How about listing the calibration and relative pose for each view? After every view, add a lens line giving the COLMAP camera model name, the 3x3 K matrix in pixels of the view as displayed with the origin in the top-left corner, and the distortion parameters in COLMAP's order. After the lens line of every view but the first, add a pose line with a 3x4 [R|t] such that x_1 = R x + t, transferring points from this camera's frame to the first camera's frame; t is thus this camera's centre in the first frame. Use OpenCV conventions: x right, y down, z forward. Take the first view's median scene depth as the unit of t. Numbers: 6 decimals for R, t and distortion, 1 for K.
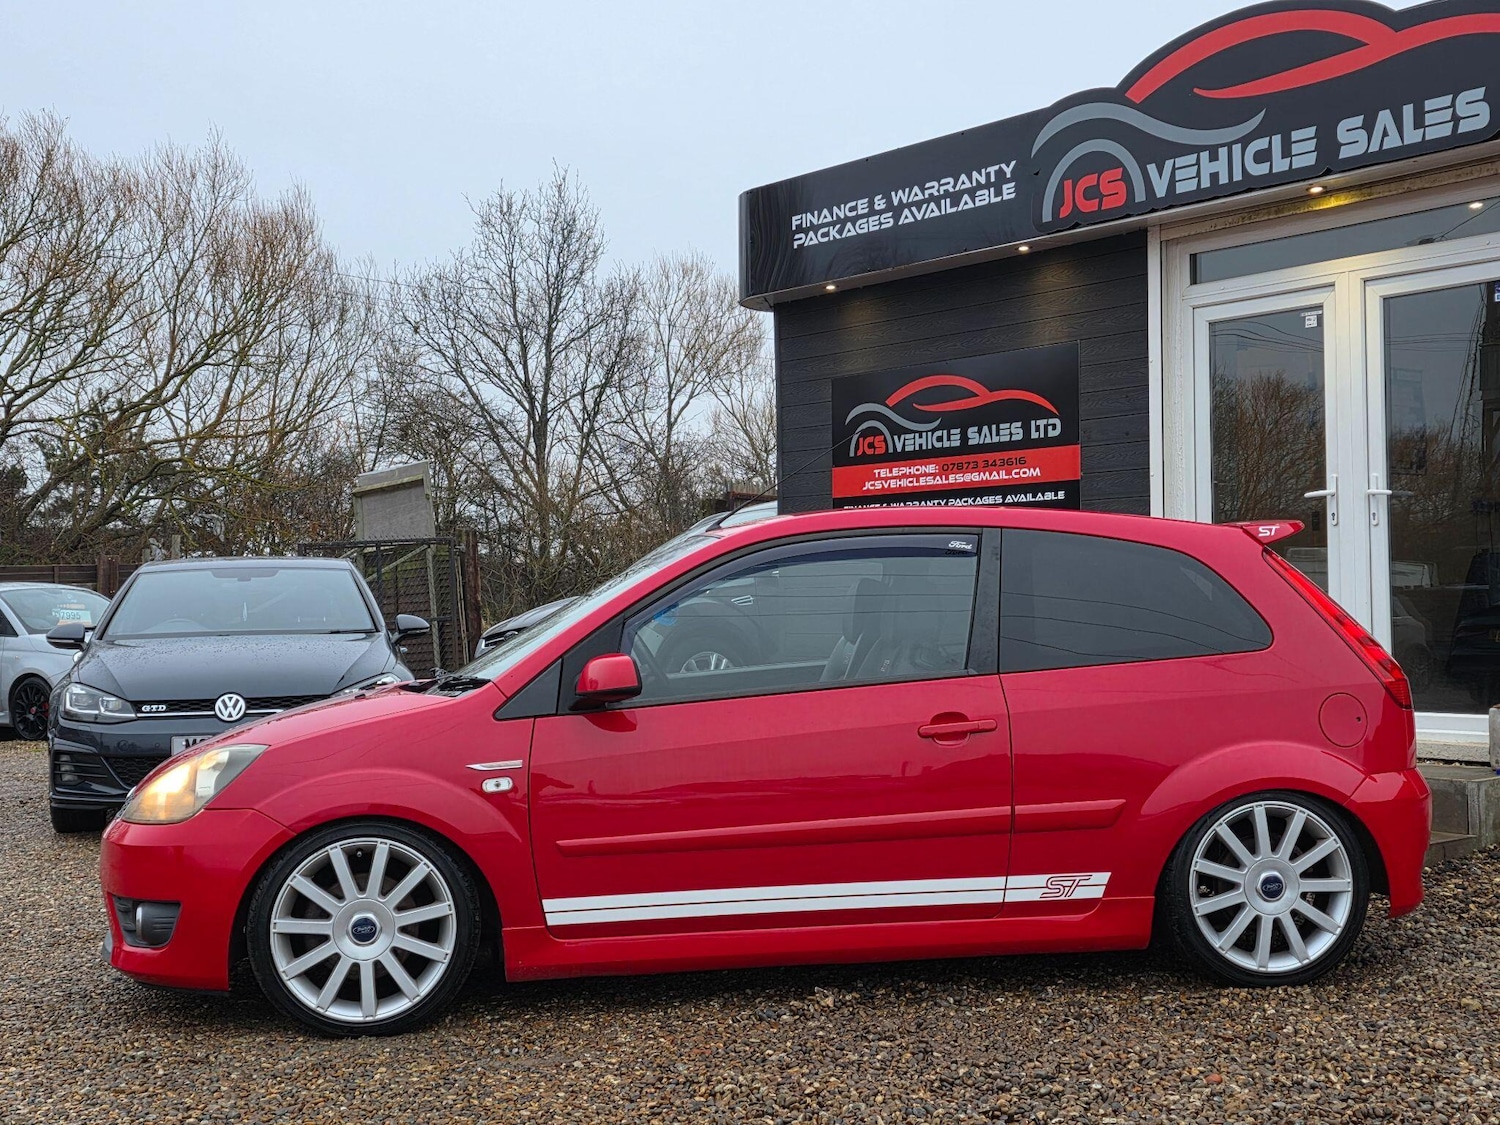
lens RADIAL K [[1922.6, 0, 749.6], [0, 1922.6, 571.6], [0, 0, 1]] dist [0.166507, -0.408865]
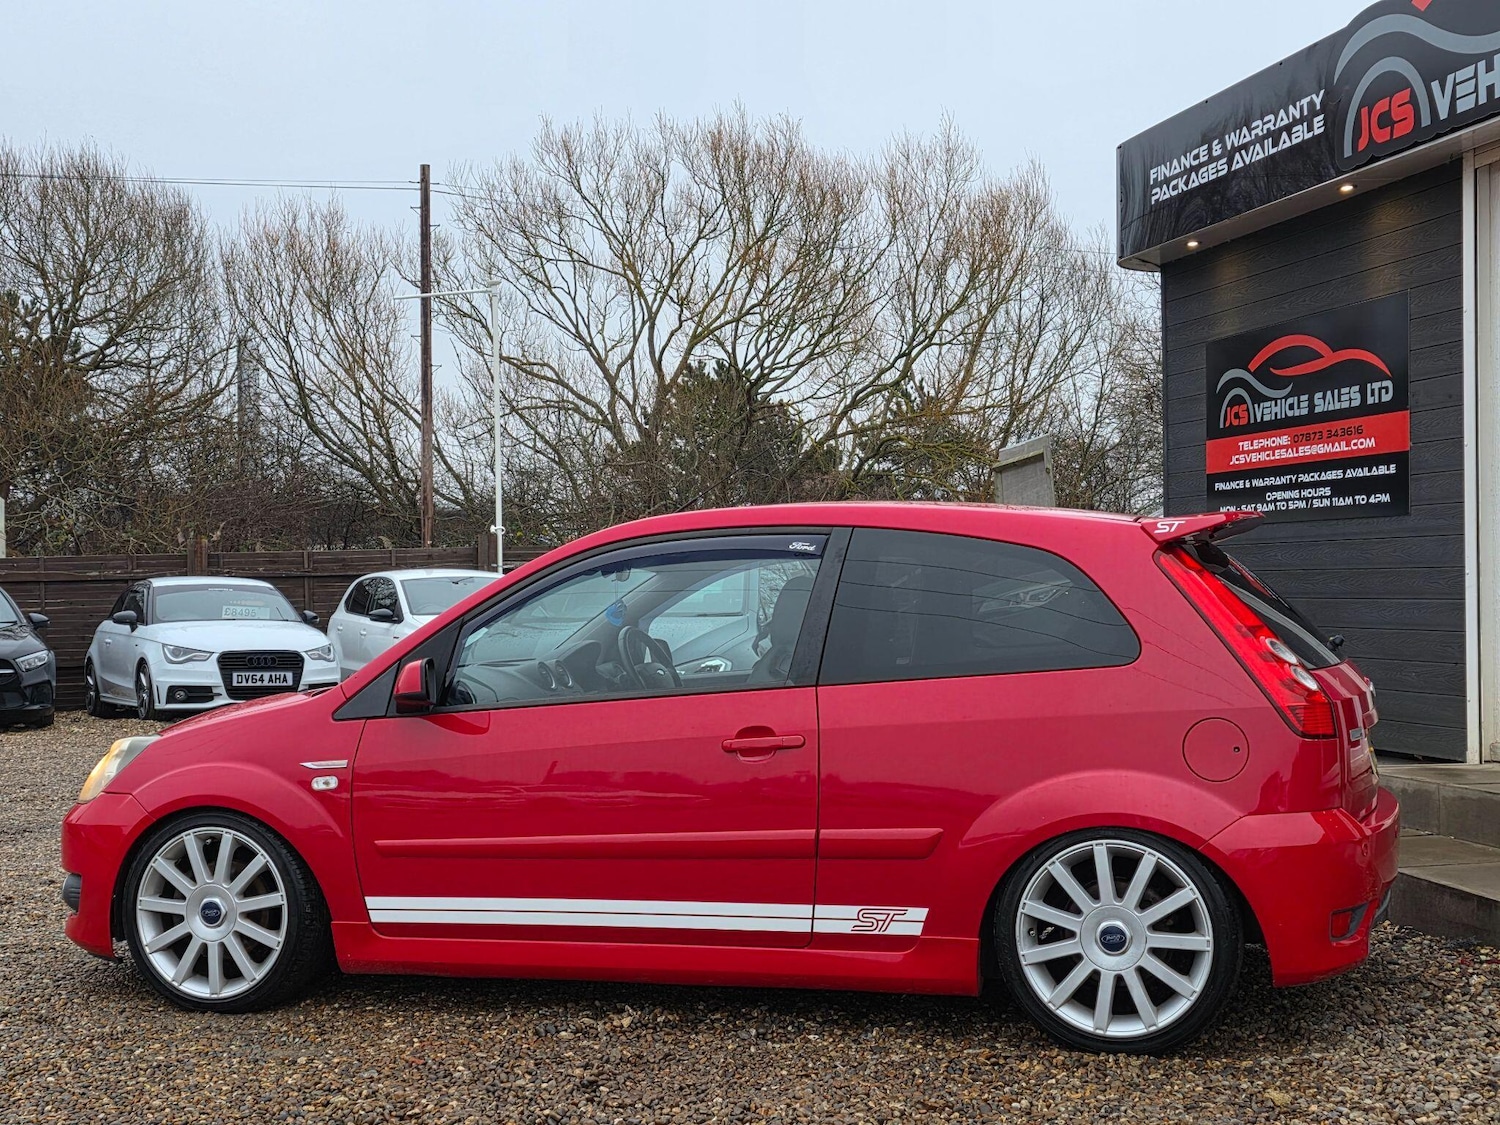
lens RADIAL K [[1934.2, 0, 762.6], [0, 1934.2, 569.5], [0, 0, 1]] dist [0.166692, -0.380397]
pose [[0.904930, 0.000254, -0.425560, 0.314887], [0.006883, 0.999860, 0.015232, -0.010936], [0.425504, -0.016713, 0.904802, 0.092644]]
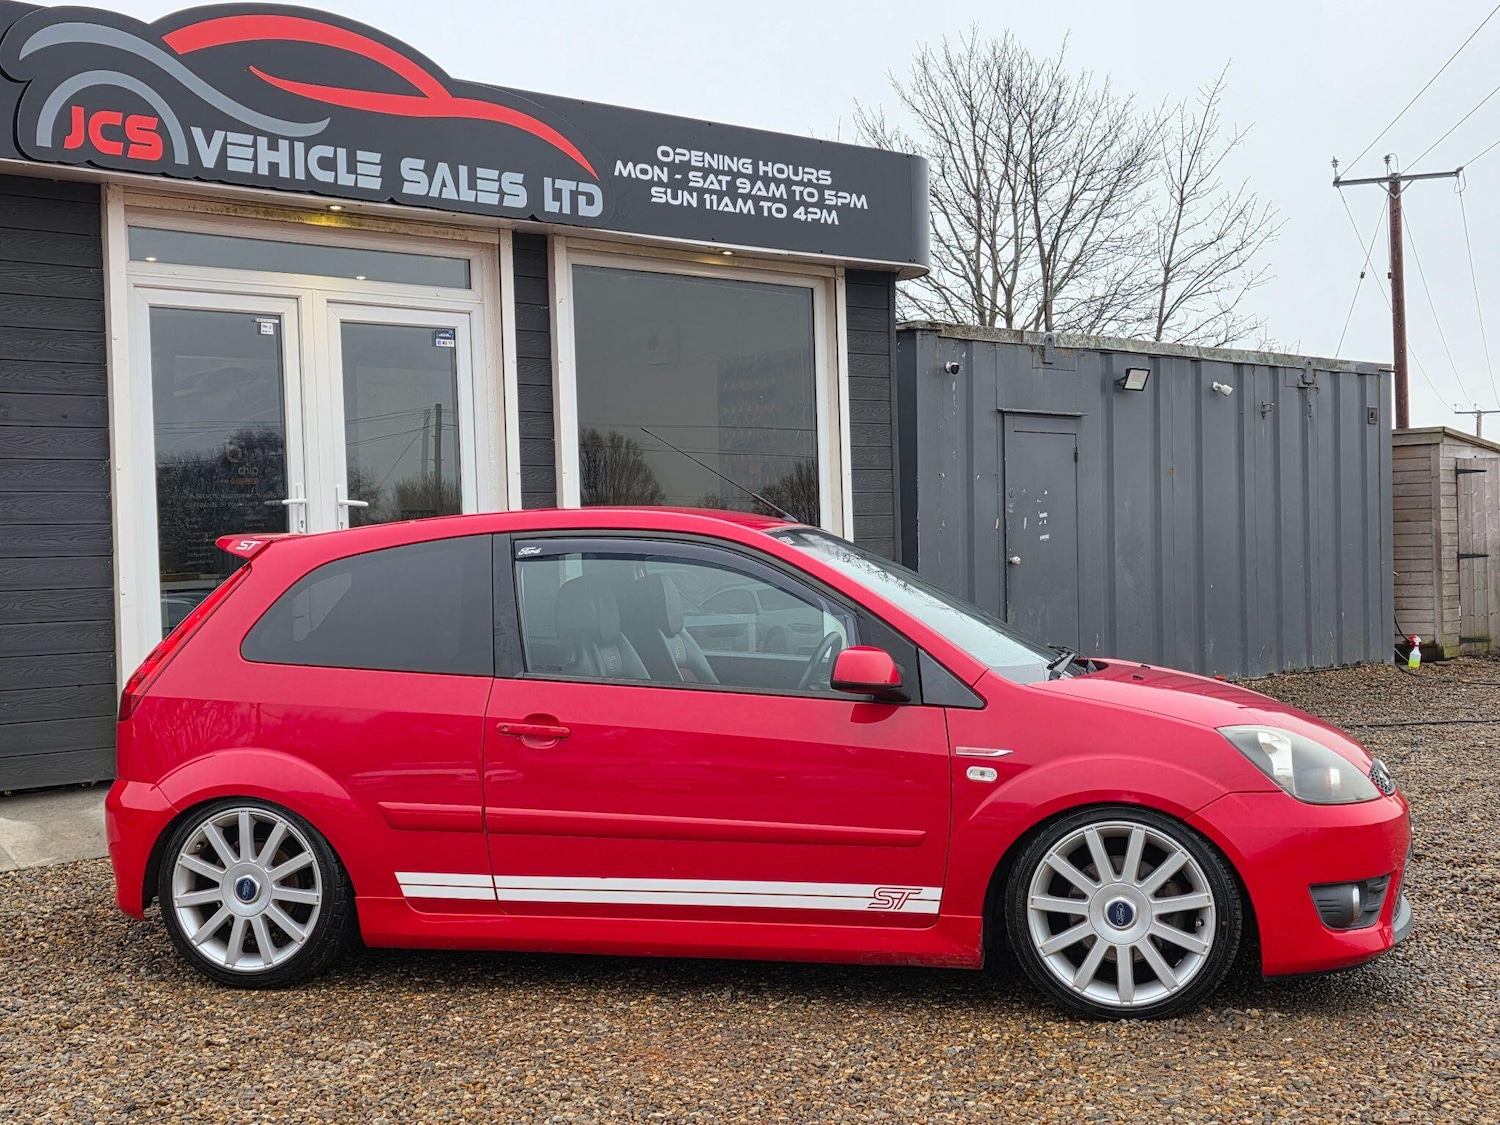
lens RADIAL K [[1899.9, 0, 747.1], [0, 1899.9, 591.1], [0, 0, 1]] dist [0.183515, -0.508308]
pose [[-0.012815, 0.001456, 0.999917, -0.713918], [0.012875, 0.999916, -0.001291, 0.011428], [-0.999835, 0.012858, -0.012832, 0.776598]]
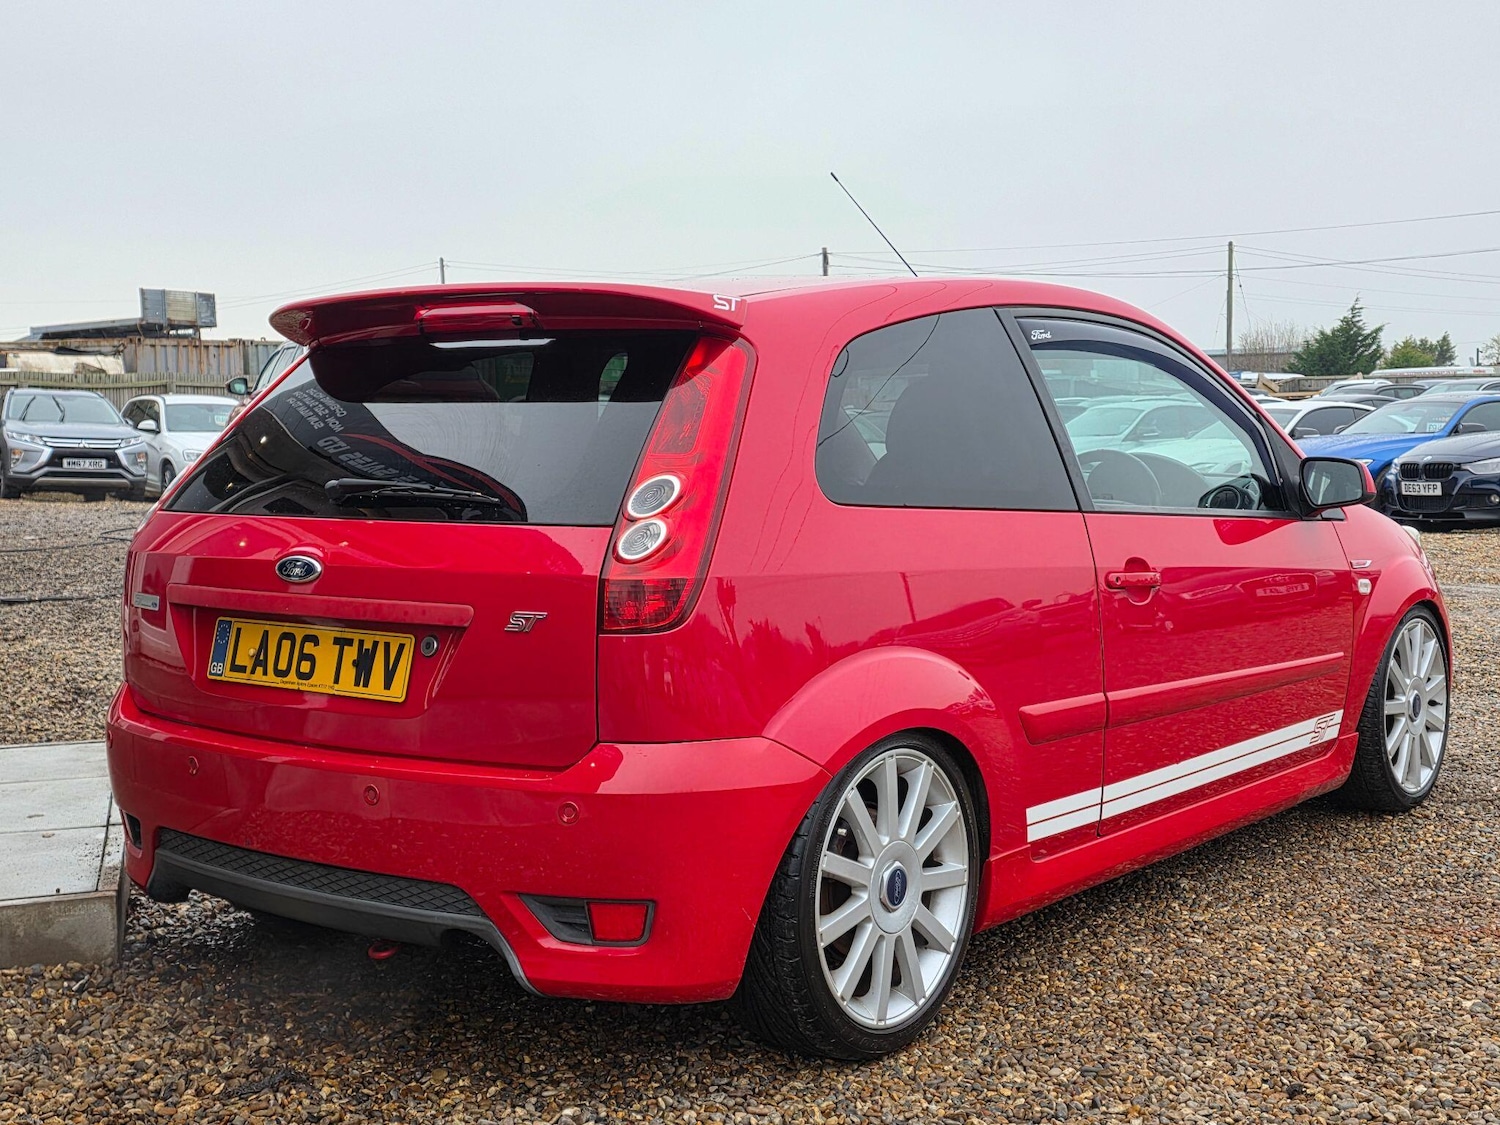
lens RADIAL K [[1899.9, 0, 747.1], [0, 1899.9, 591.1], [0, 0, 1]] dist [0.183515, -0.508308]
pose [[-0.916705, -0.010851, 0.399418, -0.180032], [0.023861, 0.996360, 0.081832, 0.018282], [-0.398852, 0.084546, -0.913110, 1.301634]]
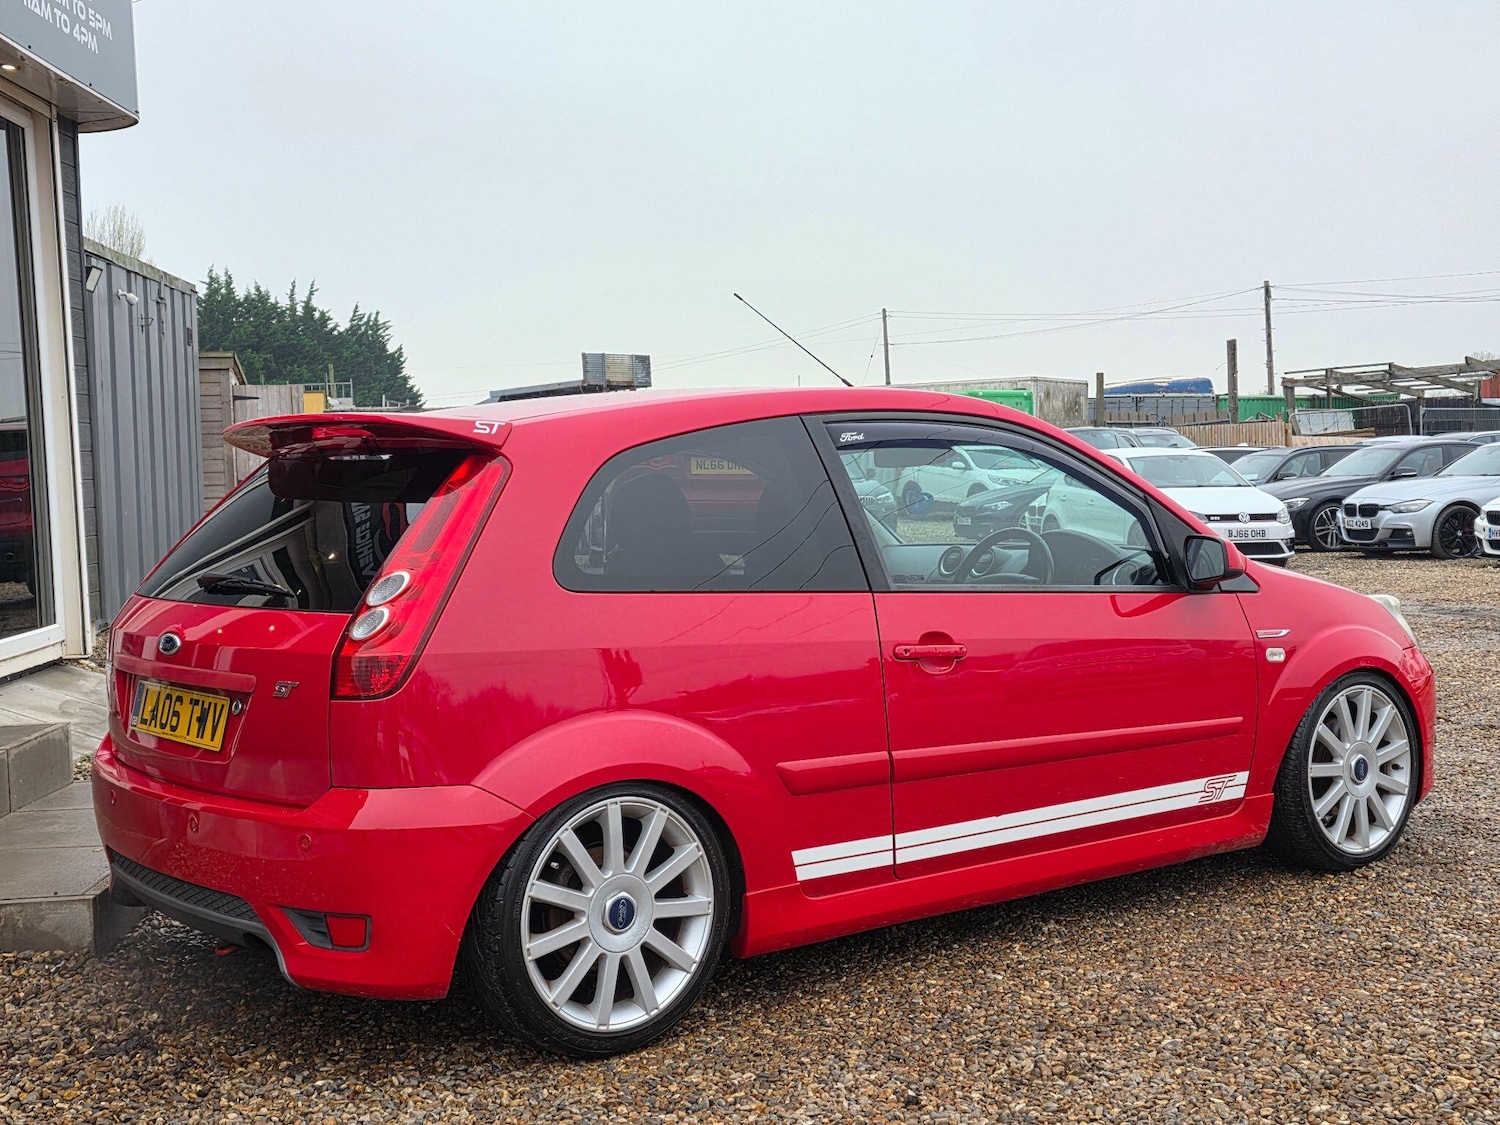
lens RADIAL K [[1899.9, 0, 747.1], [0, 1899.9, 591.1], [0, 0, 1]] dist [0.183515, -0.508308]
pose [[-0.791205, -0.001471, 0.611550, -0.359772], [0.039035, 0.997837, 0.052902, 0.009638], [-0.610305, 0.065728, -0.789435, 1.281374]]
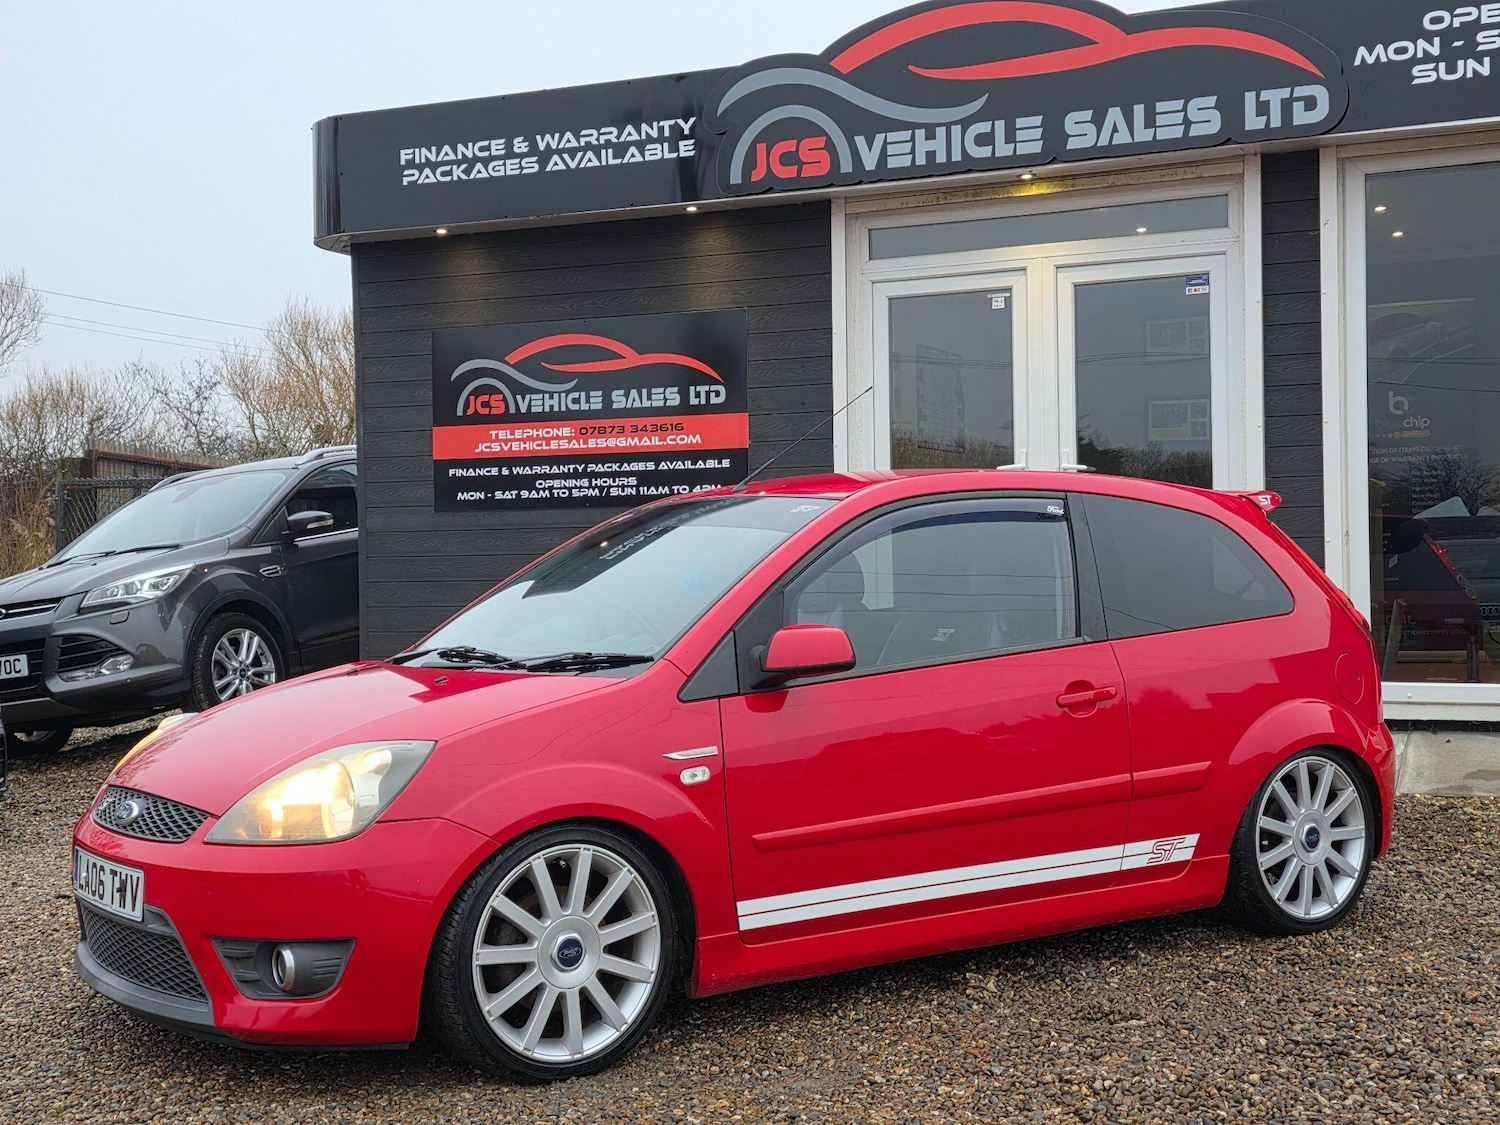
lens RADIAL K [[1934.2, 0, 762.6], [0, 1934.2, 569.5], [0, 0, 1]] dist [0.166692, -0.380397]
pose [[0.894862, -0.000815, 0.446342, -0.296875], [-0.004737, 0.999925, 0.011323, 0.003973], [-0.446318, -0.012247, 0.894791, 0.118641]]
